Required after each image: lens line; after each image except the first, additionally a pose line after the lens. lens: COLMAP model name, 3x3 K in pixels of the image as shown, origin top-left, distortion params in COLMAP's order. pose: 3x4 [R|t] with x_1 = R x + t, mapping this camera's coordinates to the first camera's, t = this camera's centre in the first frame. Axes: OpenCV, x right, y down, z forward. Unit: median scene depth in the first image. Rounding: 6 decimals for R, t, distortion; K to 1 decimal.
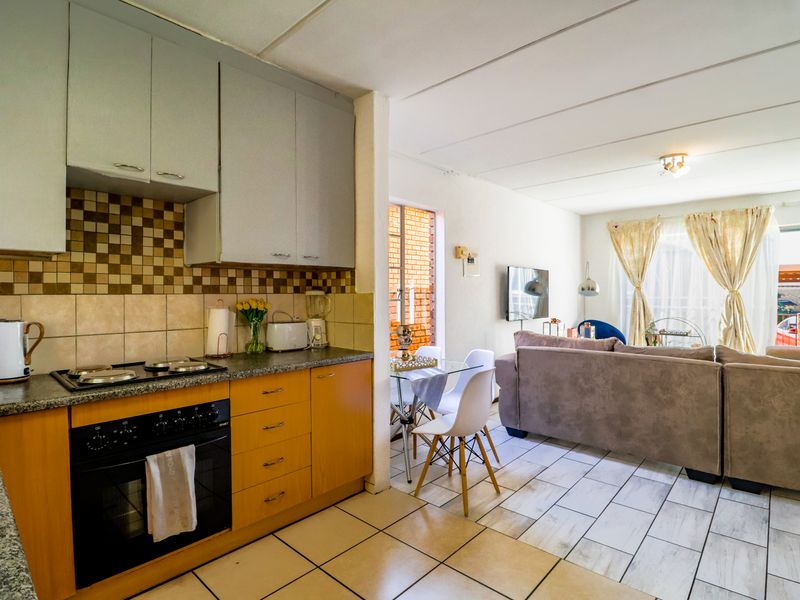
lens RADIAL K [[417.5, 0, 406.3], [0, 417.5, 293.9], [0, 0, 1]] dist [-0.000215, -0.014717]
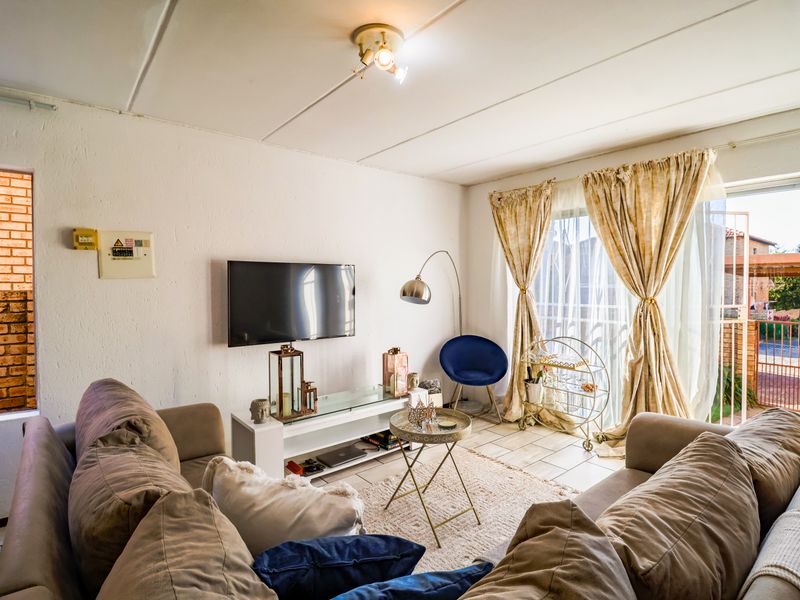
lens RADIAL K [[417.5, 0, 406.3], [0, 417.5, 293.9], [0, 0, 1]] dist [-0.000215, -0.014717]
pose [[0.990788, 0.003674, -0.135374, 0.518527], [-0.000756, 0.999766, 0.021598, -0.025662], [0.135421, -0.021297, 0.990559, 0.355543]]
